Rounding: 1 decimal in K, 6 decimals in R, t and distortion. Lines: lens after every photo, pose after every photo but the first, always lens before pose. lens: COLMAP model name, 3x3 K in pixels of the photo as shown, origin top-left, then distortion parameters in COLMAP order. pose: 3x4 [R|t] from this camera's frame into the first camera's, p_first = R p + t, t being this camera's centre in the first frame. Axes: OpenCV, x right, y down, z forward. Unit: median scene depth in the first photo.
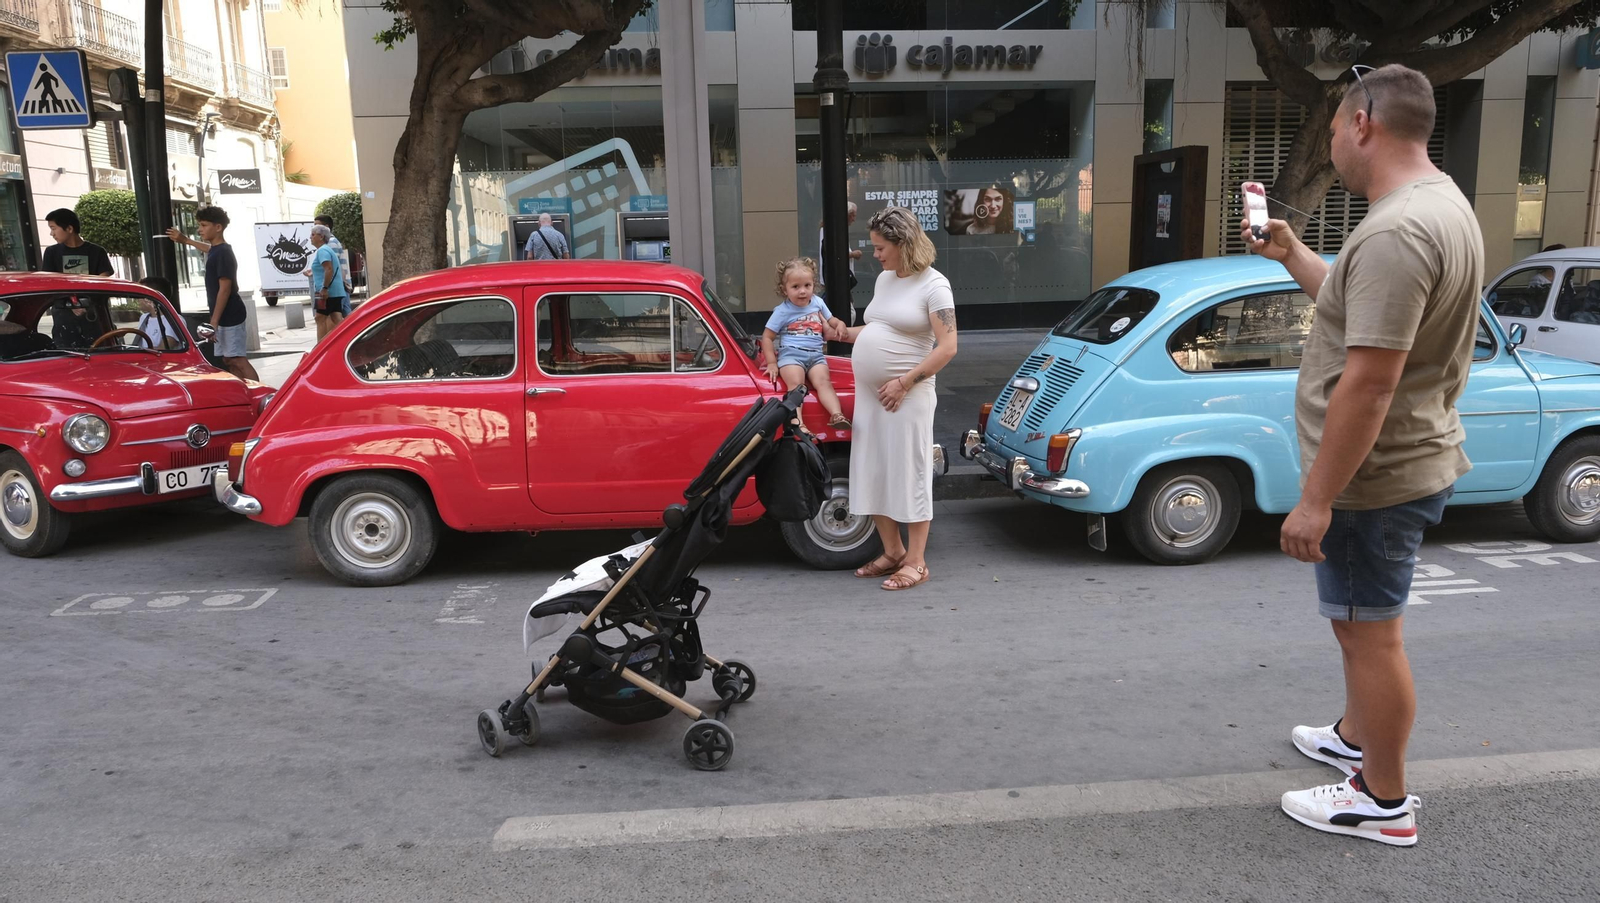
lens RADIAL K [[1080.4, 0, 799.4], [0, 1080.4, 453.4], [0, 0, 1]] dist [-0.037355, 0.021909]
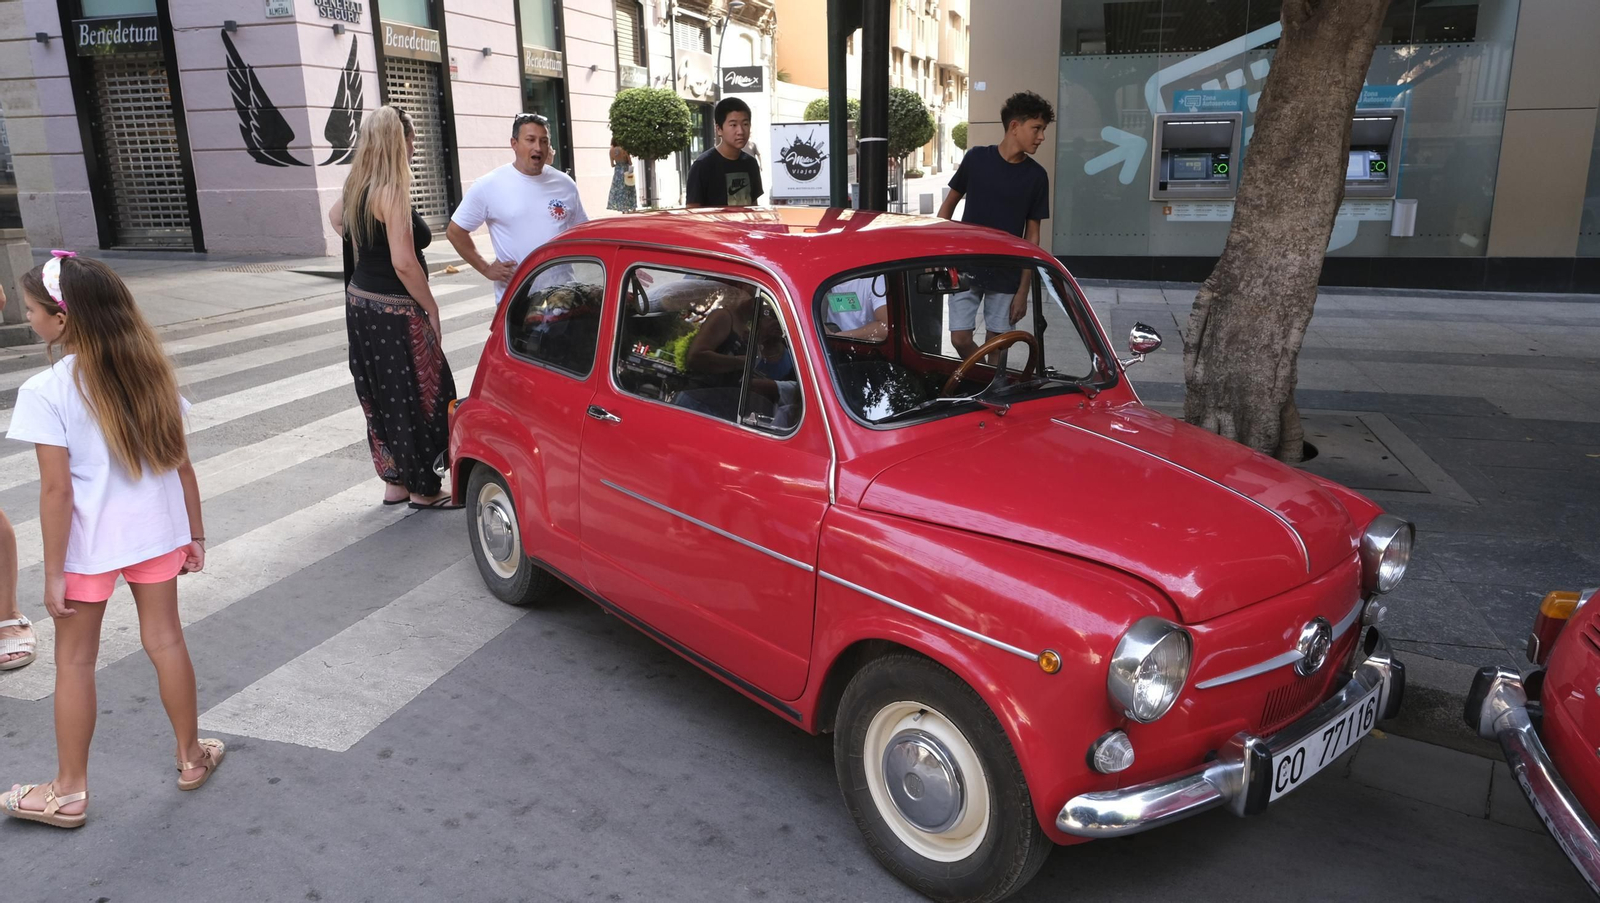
lens RADIAL K [[1080.4, 0, 801.4], [0, 1080.4, 451.4], [0, 0, 1]] dist [-0.037355, 0.021909]
pose [[0.934169, 0.101961, -0.341953, -0.184618], [-0.073485, 0.992737, 0.095257, -0.034464], [0.349182, -0.063858, 0.934876, 0.168039]]
